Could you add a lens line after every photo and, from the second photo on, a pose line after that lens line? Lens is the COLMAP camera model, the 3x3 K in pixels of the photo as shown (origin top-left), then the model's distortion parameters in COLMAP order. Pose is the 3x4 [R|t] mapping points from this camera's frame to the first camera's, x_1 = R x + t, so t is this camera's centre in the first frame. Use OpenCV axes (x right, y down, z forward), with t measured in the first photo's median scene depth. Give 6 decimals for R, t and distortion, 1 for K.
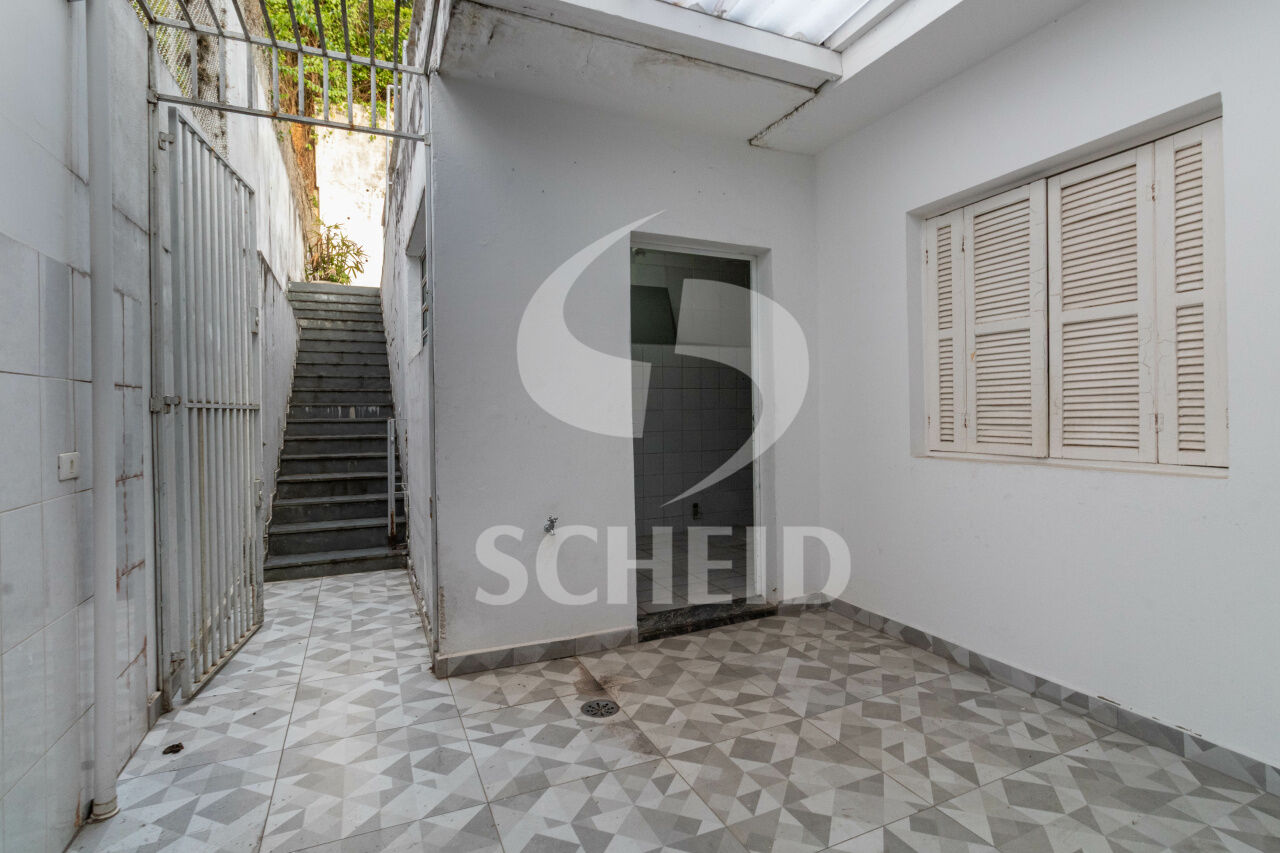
lens RADIAL K [[615.4, 0, 644.4], [0, 615.4, 411.1], [0, 0, 1]] dist [0.003480, 0.000732]
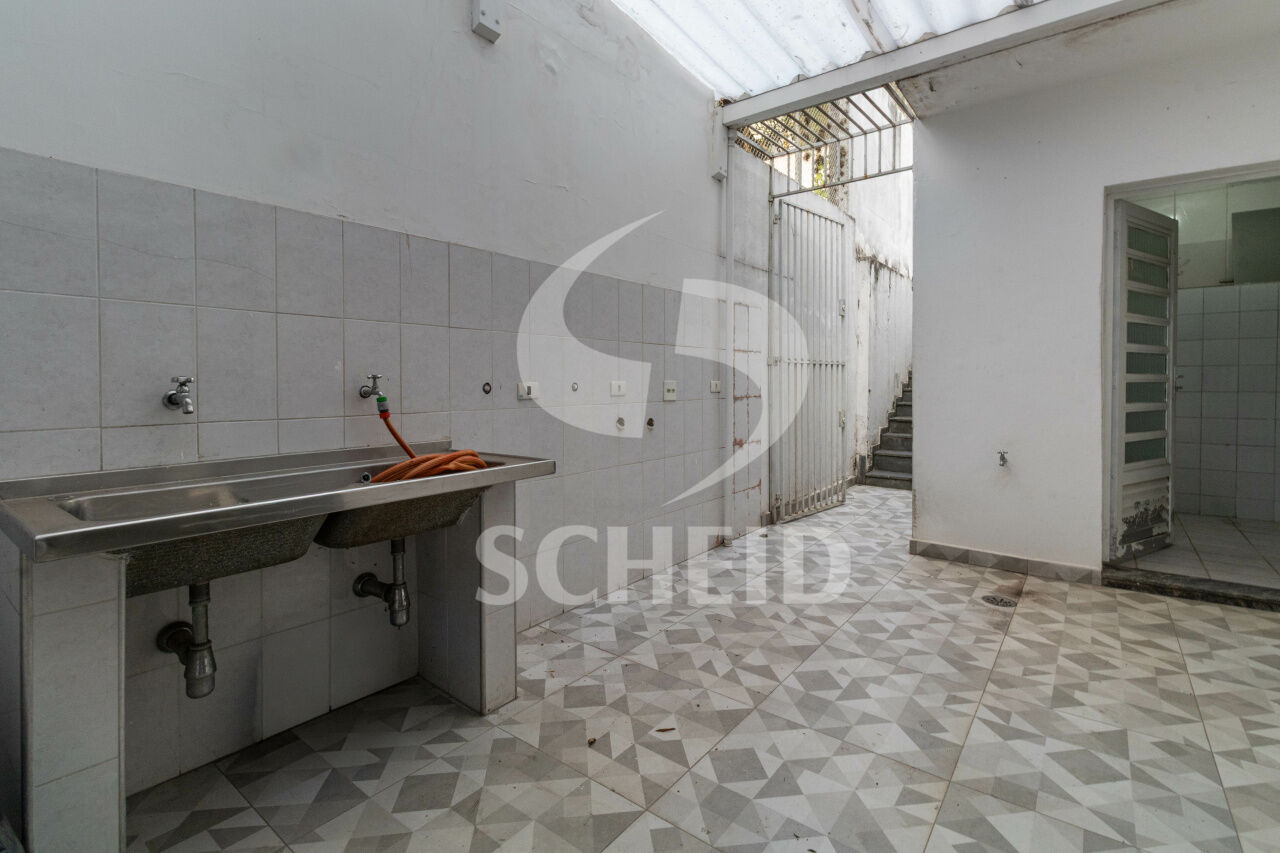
lens RADIAL K [[585.1, 0, 642.7], [0, 585.1, 386.6], [0, 0, 1]] dist [-0.000594, -0.000012]
pose [[0.455837, 0.022817, -0.889771, 0.650185], [-0.005470, 0.999724, 0.022835, 0.029964], [0.890047, -0.005542, 0.455836, -0.173423]]
